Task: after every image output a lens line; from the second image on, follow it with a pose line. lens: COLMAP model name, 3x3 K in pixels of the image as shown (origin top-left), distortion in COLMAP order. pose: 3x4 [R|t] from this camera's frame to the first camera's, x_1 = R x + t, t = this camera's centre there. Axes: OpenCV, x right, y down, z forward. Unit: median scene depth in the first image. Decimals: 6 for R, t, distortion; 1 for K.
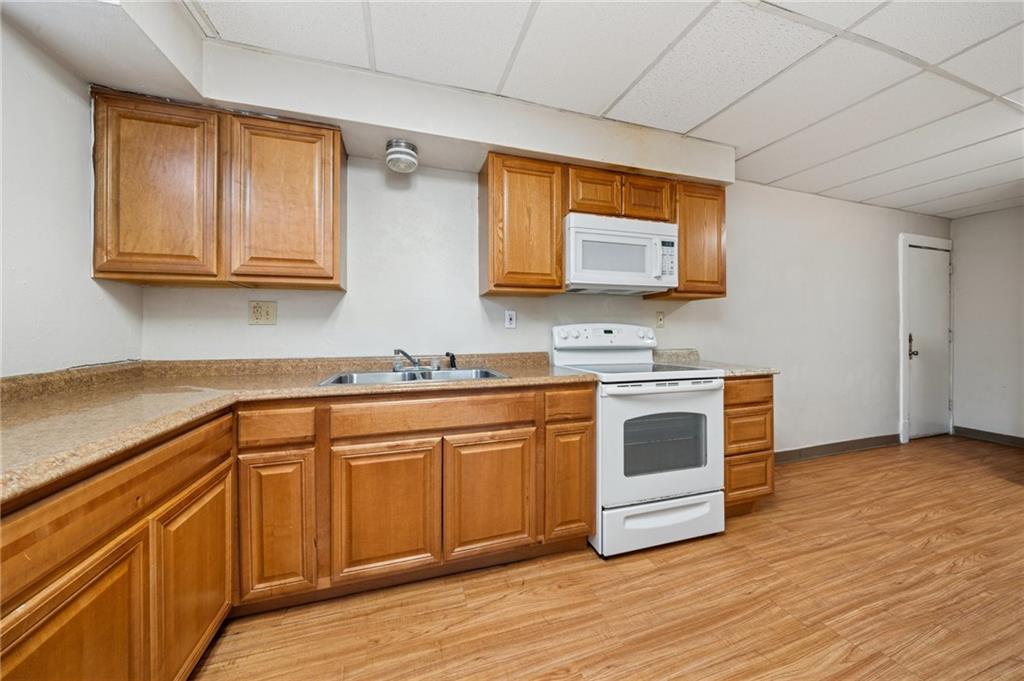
lens RADIAL K [[349.0, 0, 513.8], [0, 349.0, 332.7], [0, 0, 1]] dist [-0.005652, -0.000293]
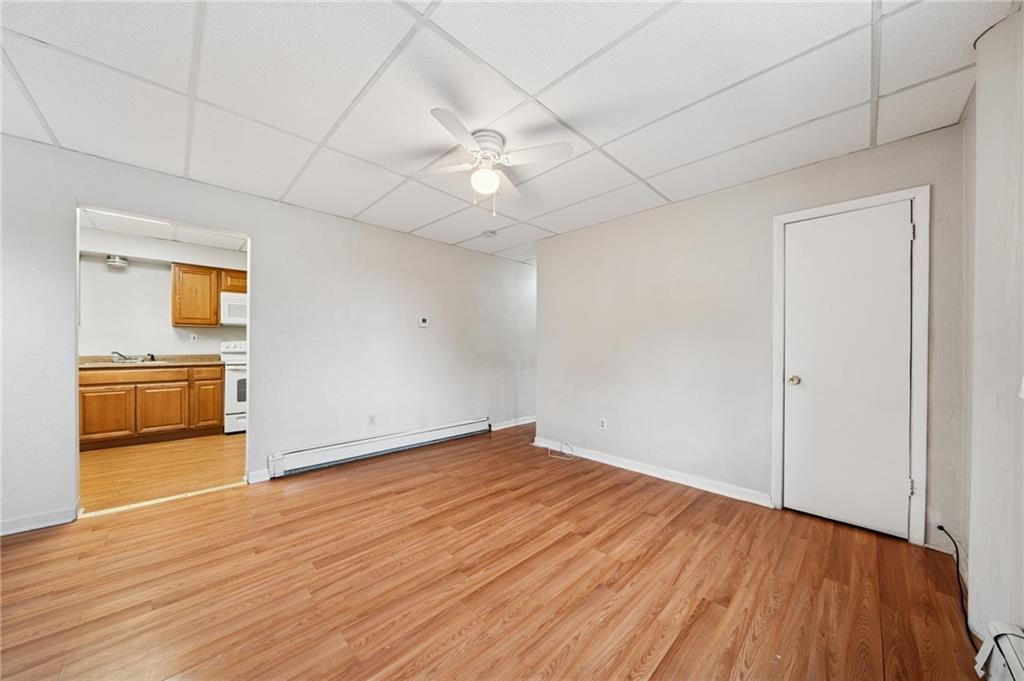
lens RADIAL K [[349.0, 0, 507.7], [0, 349.0, 349.3], [0, 0, 1]] dist [-0.005652, -0.000293]
pose [[0.895194, 0.001162, 0.445676, 1.142503], [-0.005337, 0.999953, 0.008113, 0.000801], [-0.445645, -0.009641, 0.895158, -2.571155]]
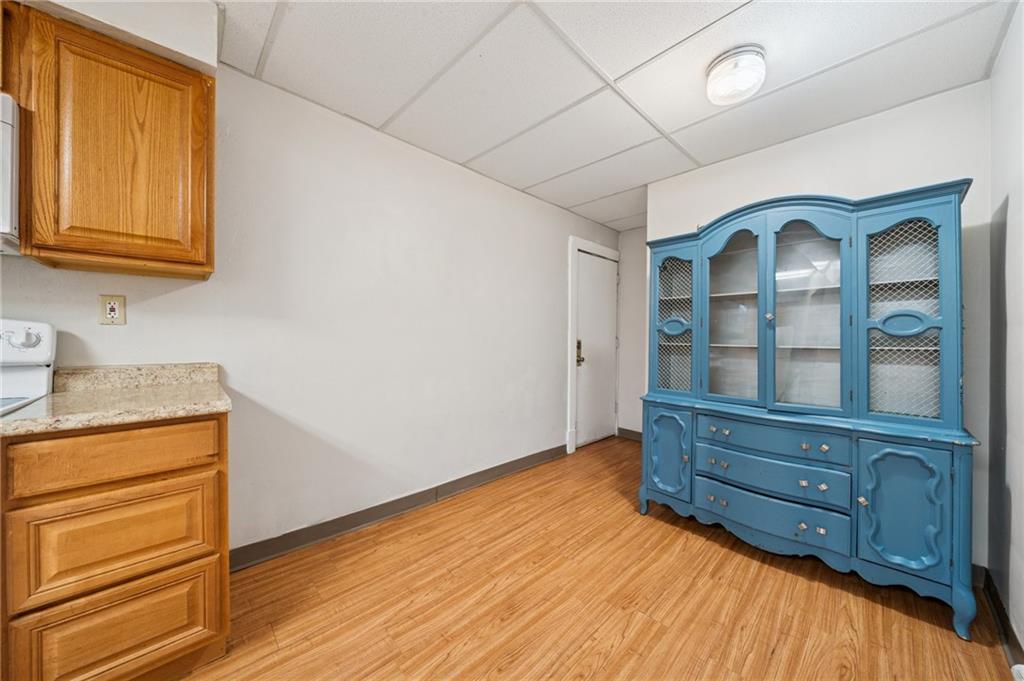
lens RADIAL K [[349.0, 0, 514.3], [0, 349.0, 339.8], [0, 0, 1]] dist [-0.005652, -0.000293]
pose [[0.899541, 0.004413, 0.436815, 0.539102], [-0.005120, 0.999987, 0.000441, 0.003234], [-0.436807, -0.002634, 0.899551, 0.188082]]
